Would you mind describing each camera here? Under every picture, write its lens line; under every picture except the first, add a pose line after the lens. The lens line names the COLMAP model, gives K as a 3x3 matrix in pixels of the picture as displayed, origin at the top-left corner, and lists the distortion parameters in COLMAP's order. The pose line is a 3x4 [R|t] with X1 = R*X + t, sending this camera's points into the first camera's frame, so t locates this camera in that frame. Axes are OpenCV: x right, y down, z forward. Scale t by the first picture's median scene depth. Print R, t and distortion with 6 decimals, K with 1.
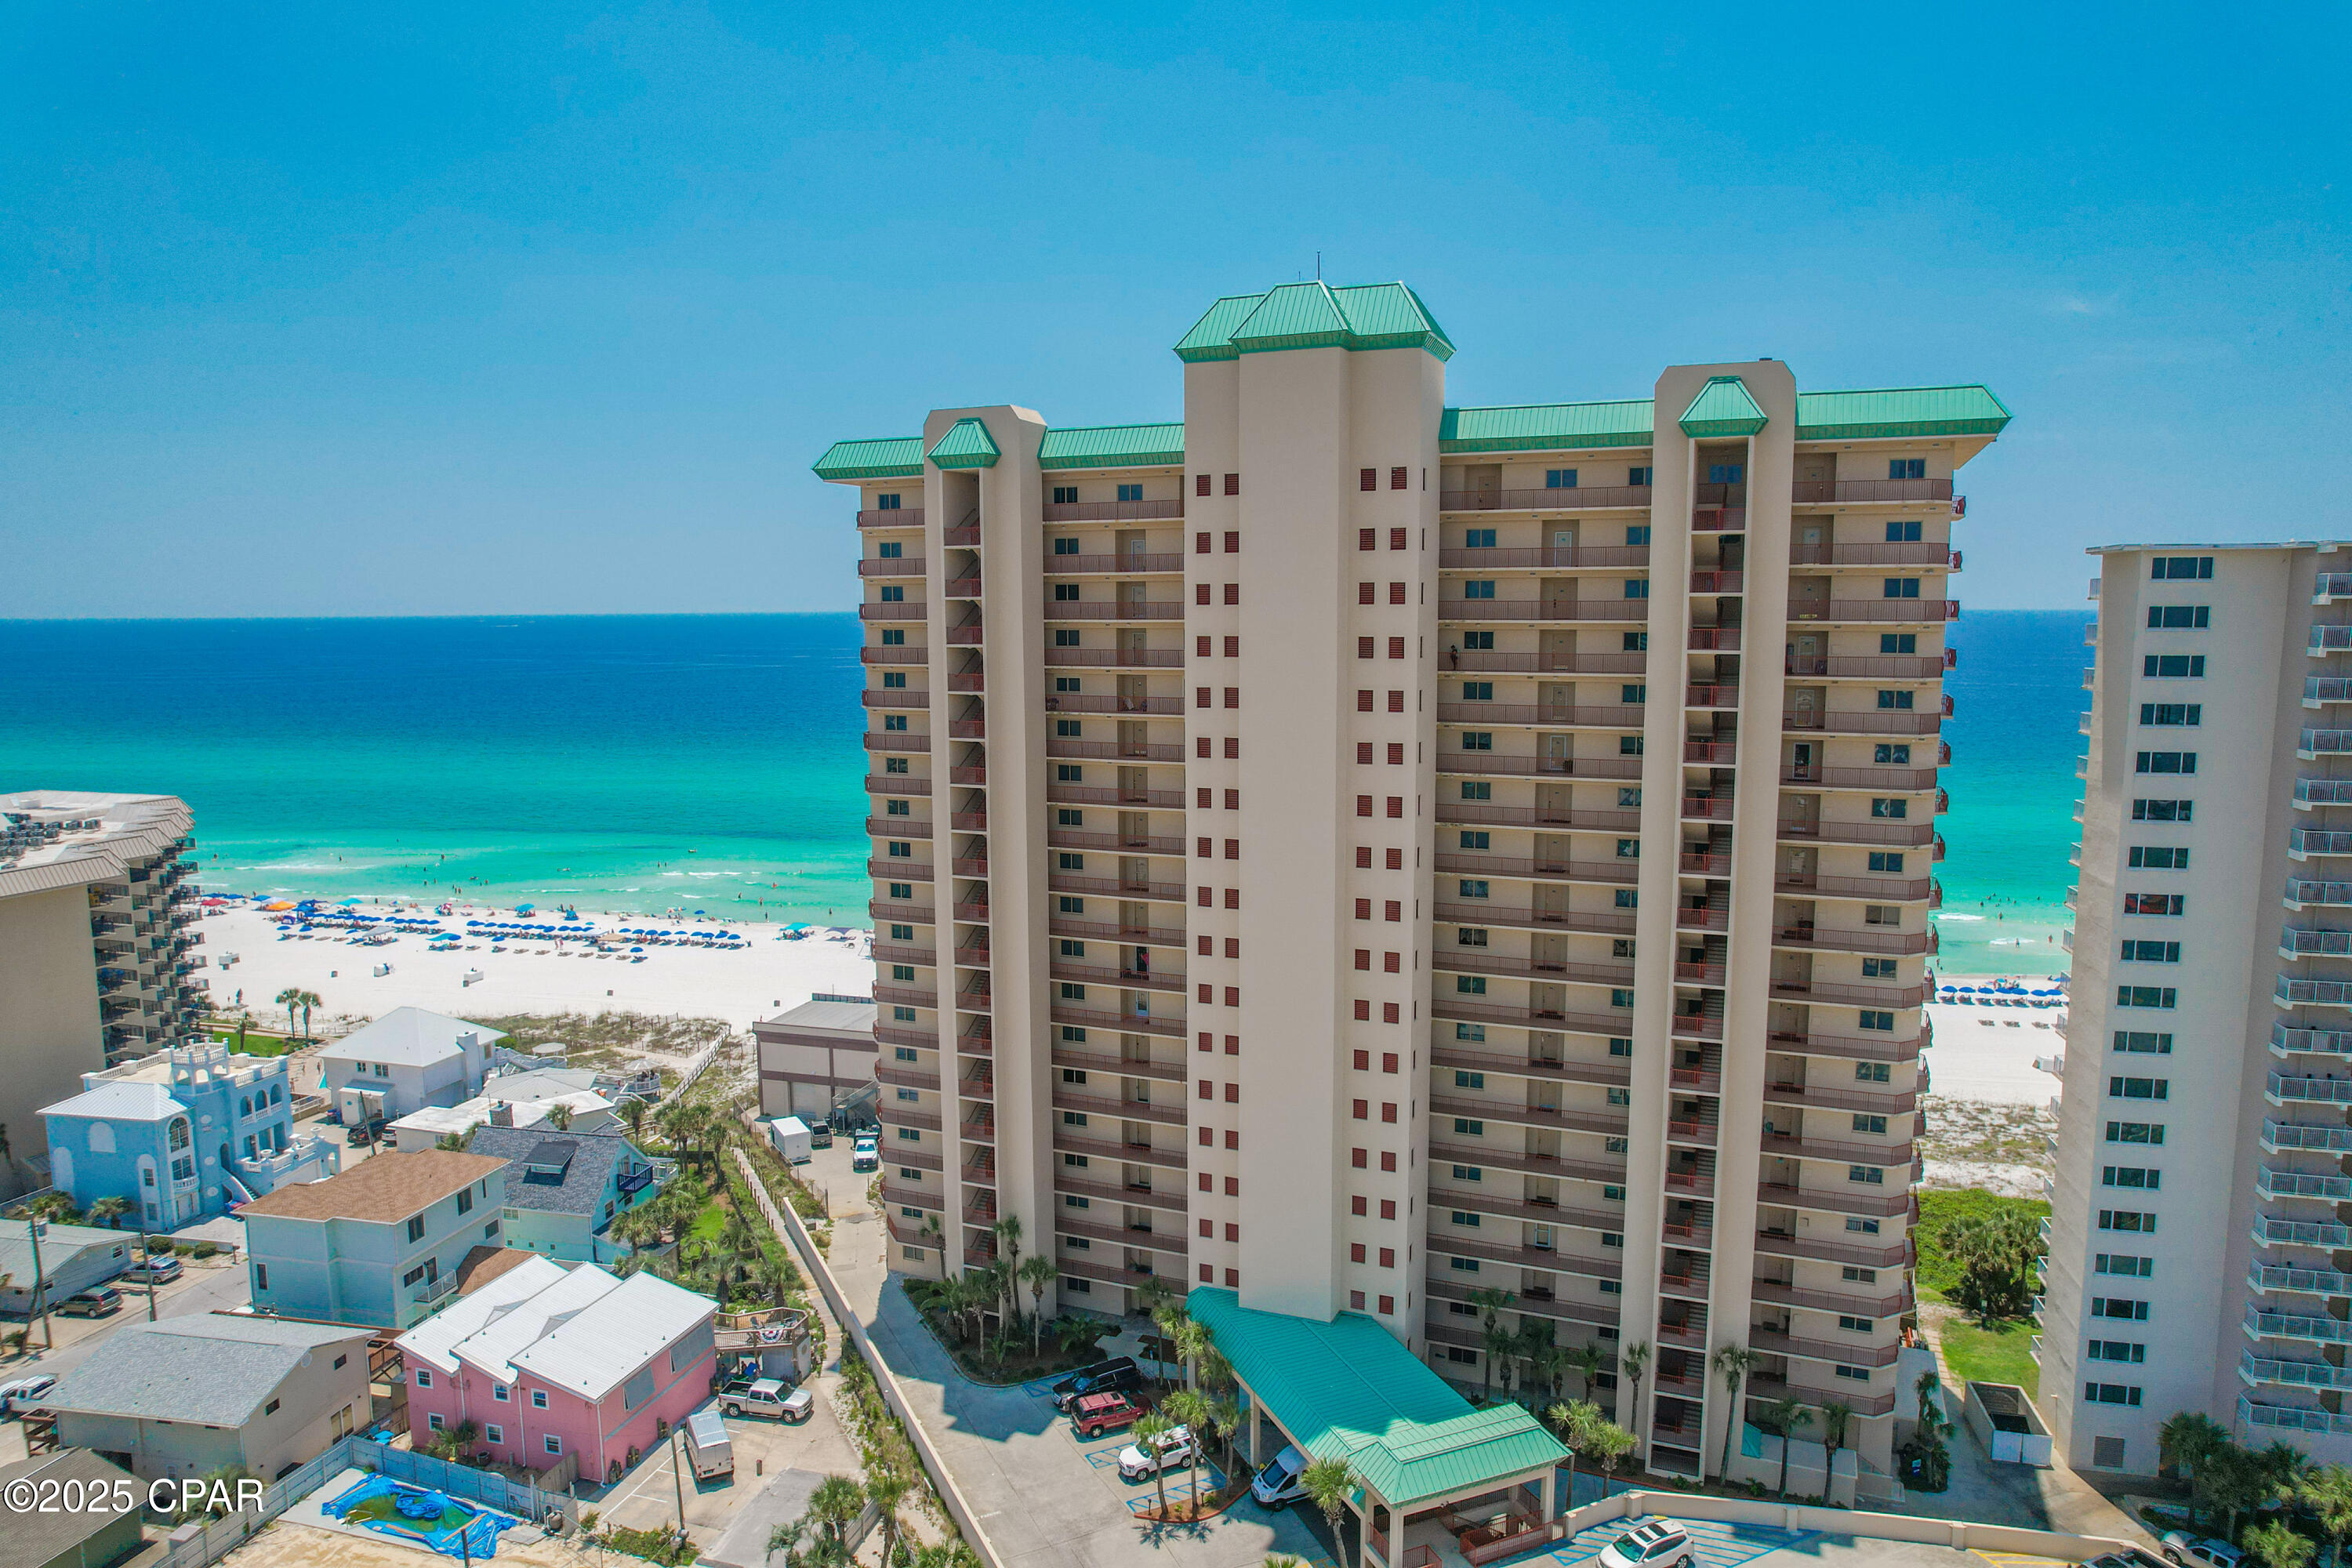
lens RADIAL K [[1503.8, 0, 1187.5], [0, 1503.8, 803.6], [0, 0, 1]] dist [-0.084620, 0.079523]
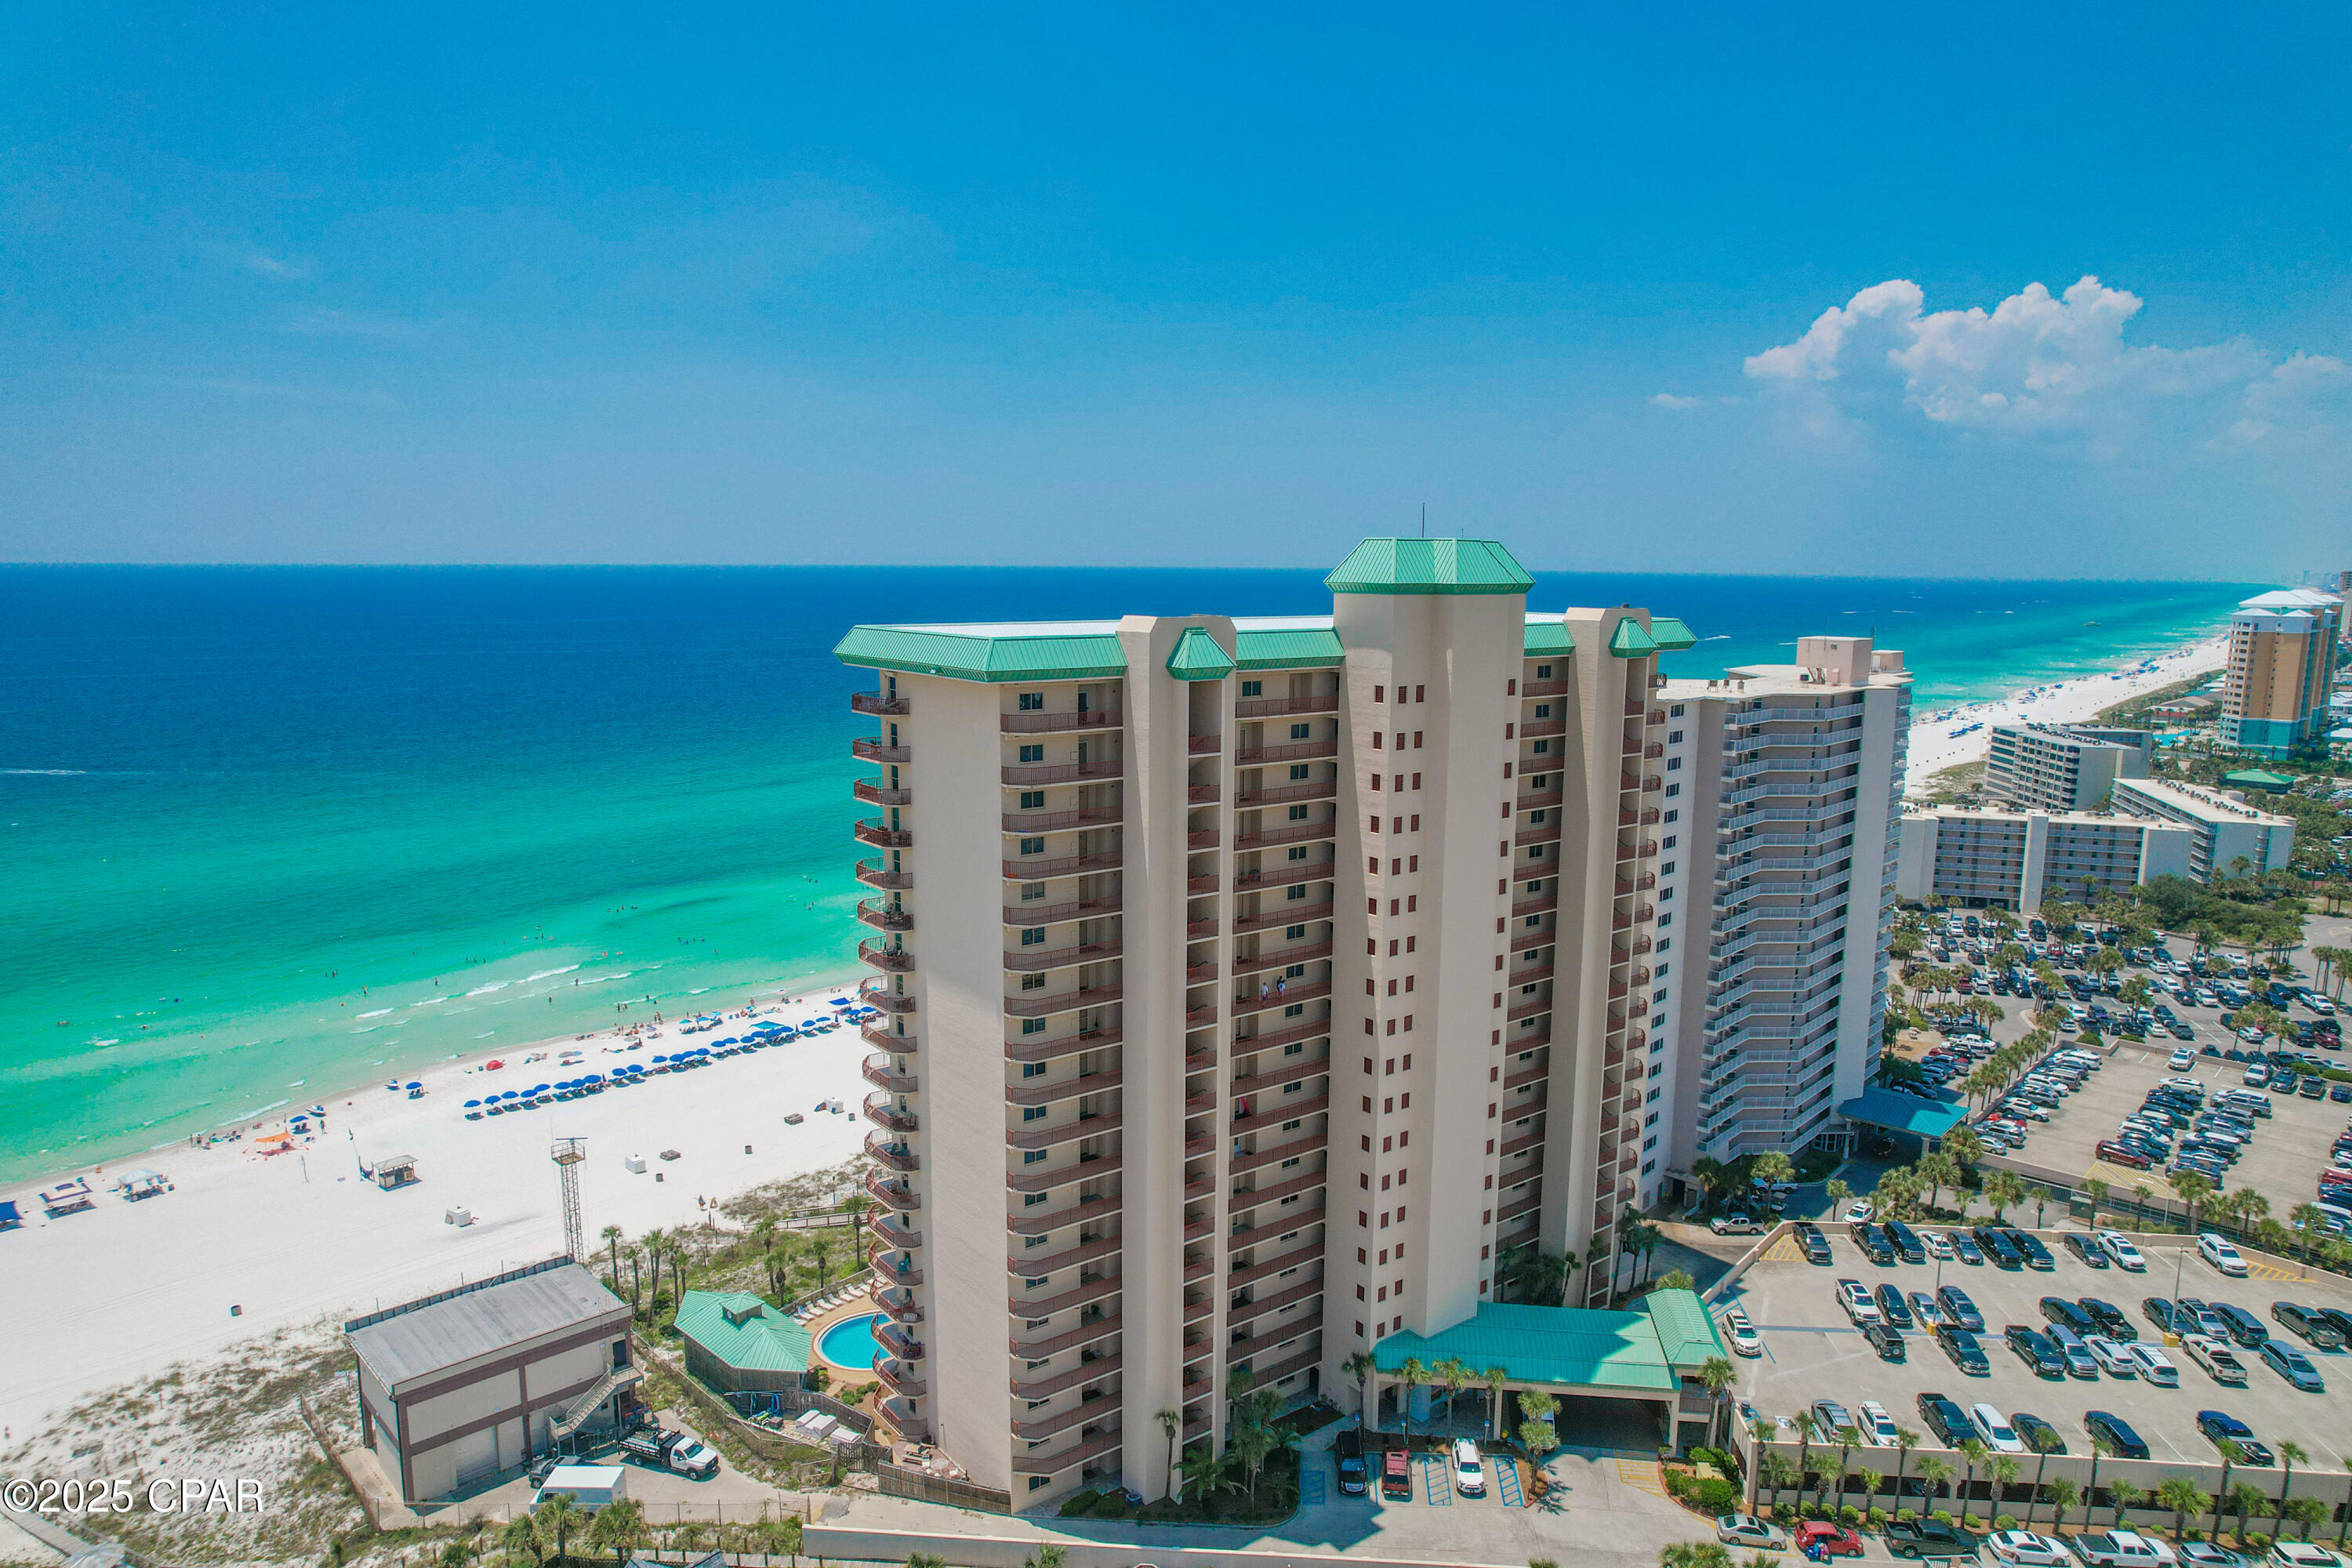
lens RADIAL K [[1503.8, 0, 1187.5], [0, 1503.8, 803.6], [0, 0, 1]] dist [-0.084620, 0.079523]
pose [[0.501409, -0.129648, 0.855442, -1.055129], [0.102884, 0.990629, 0.089832, -0.236653], [-0.859071, 0.042969, 0.510049, 0.502687]]
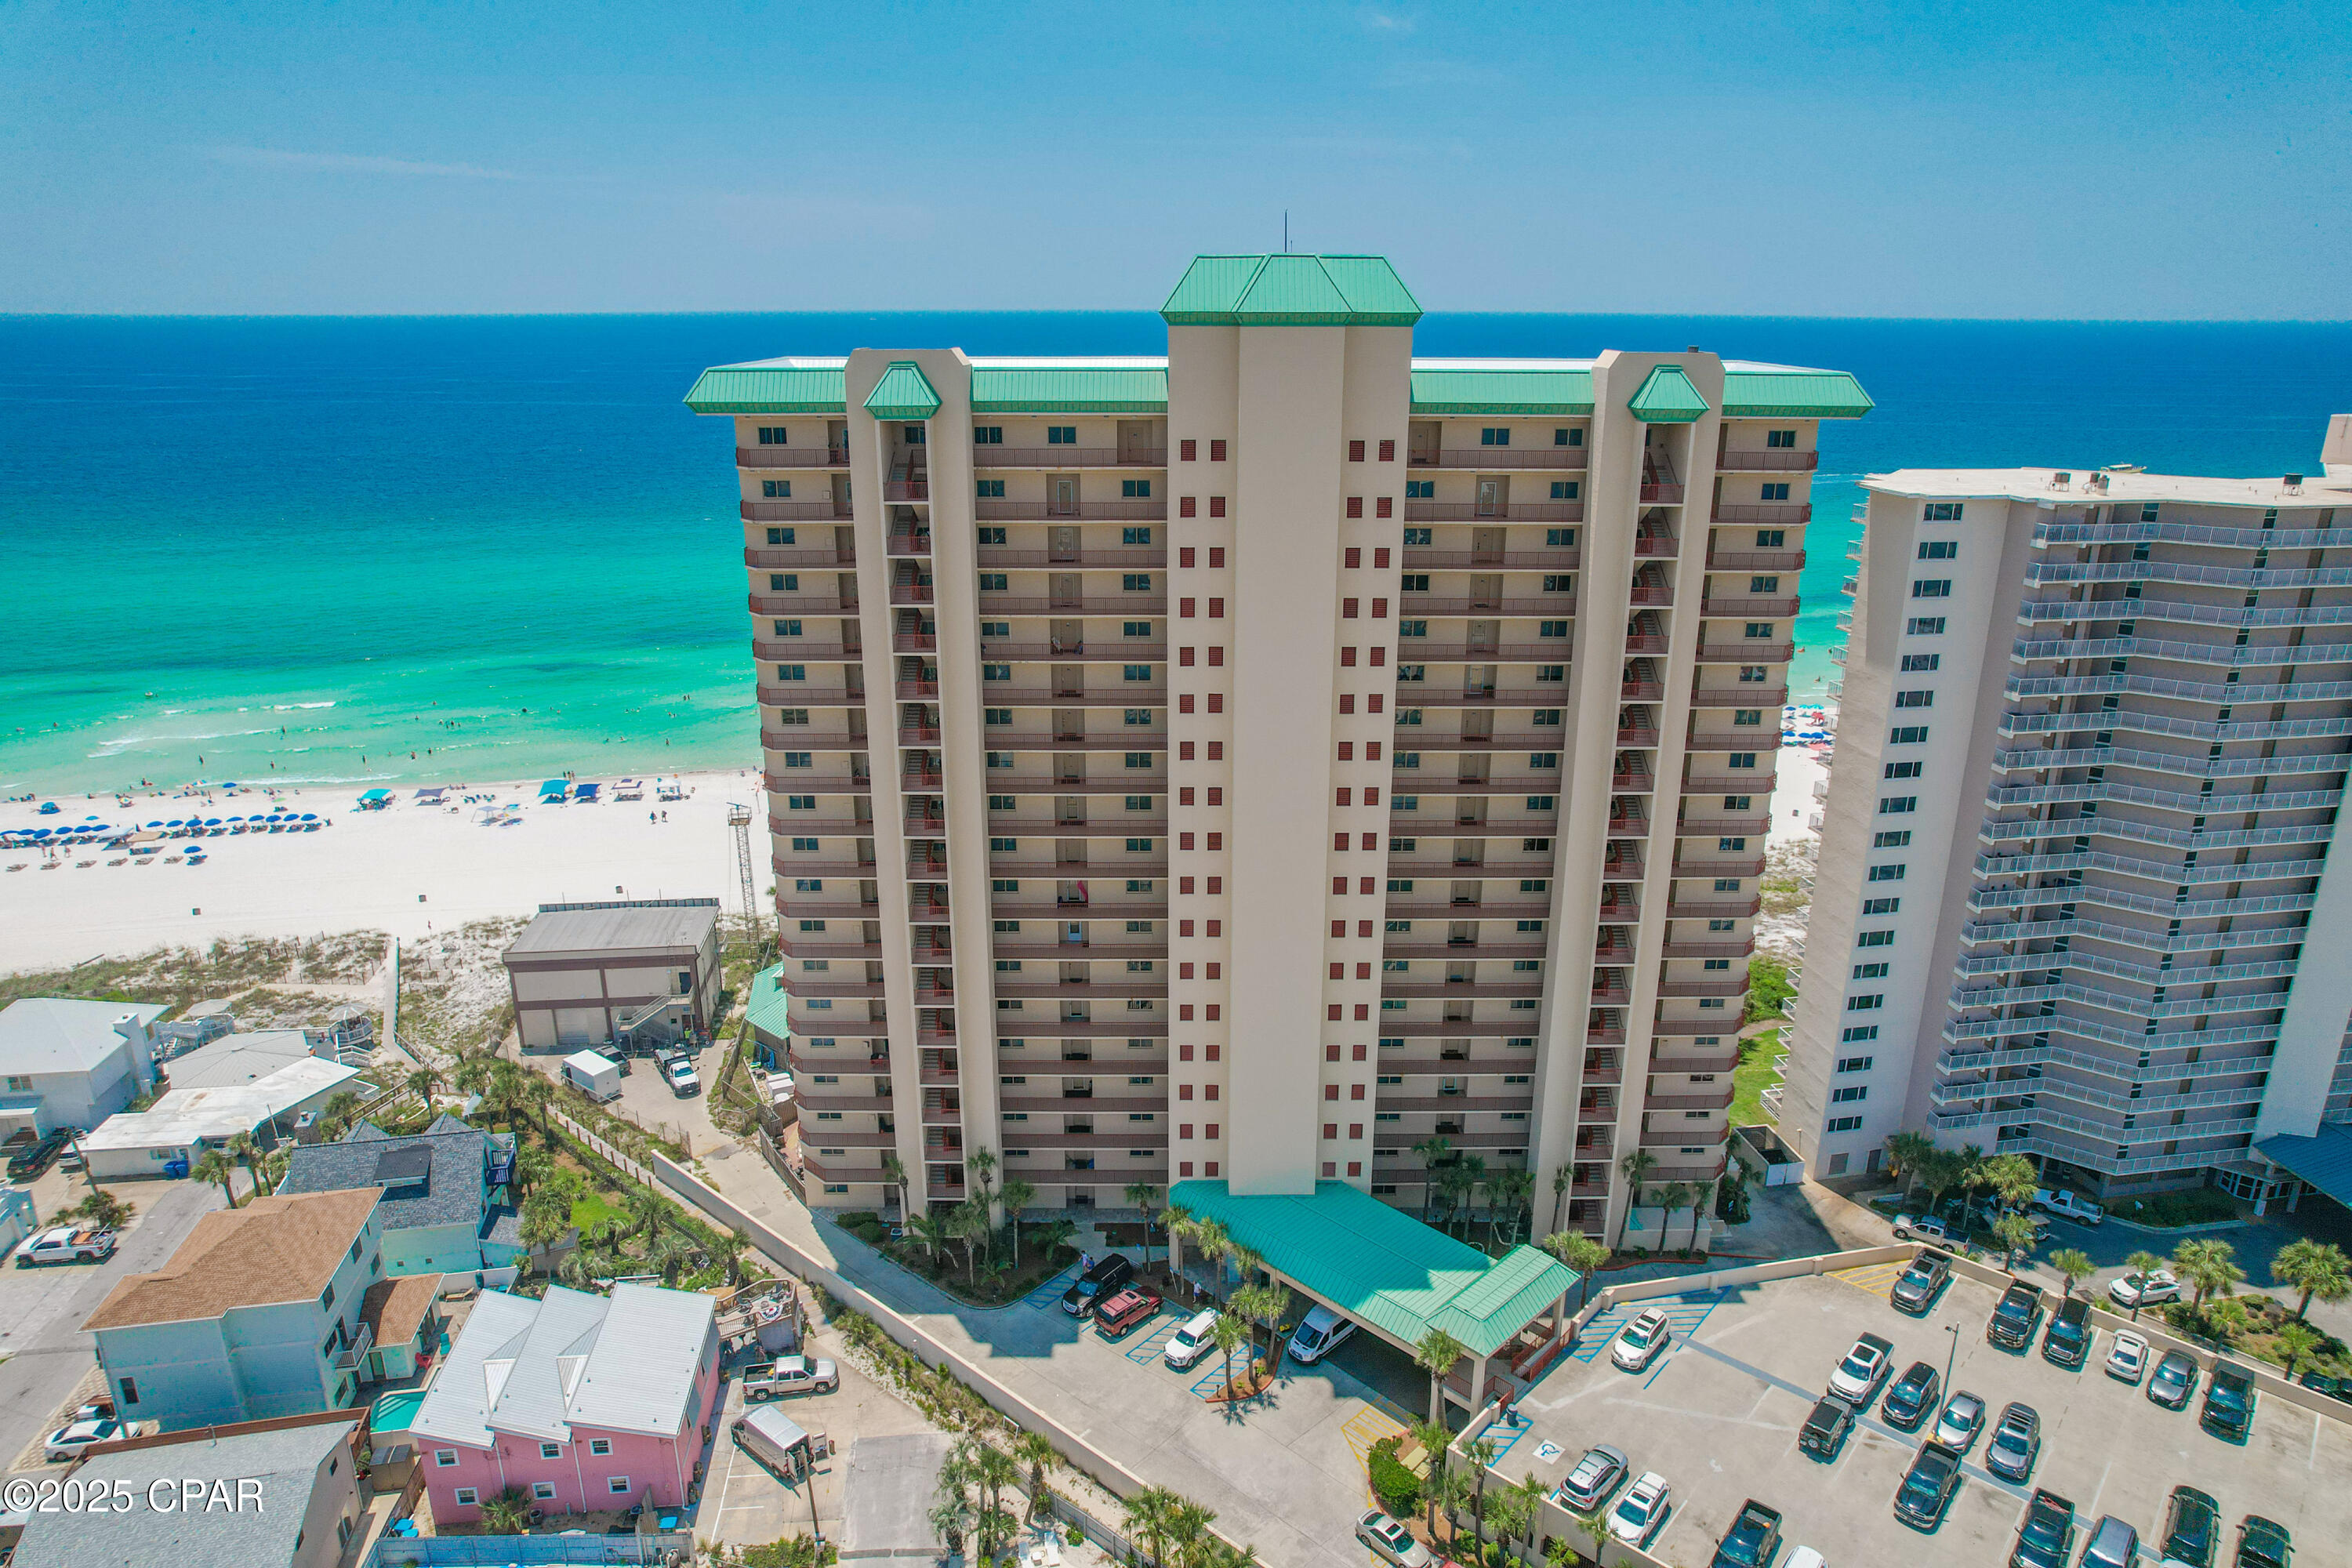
lens RADIAL K [[1503.8, 0, 1187.5], [0, 1503.8, 803.6], [0, 0, 1]] dist [-0.084620, 0.079523]
pose [[0.922475, -0.116482, 0.368064, -0.363670], [0.044261, 0.979019, 0.198902, -0.169059], [-0.383510, -0.167192, 0.908277, 0.045119]]
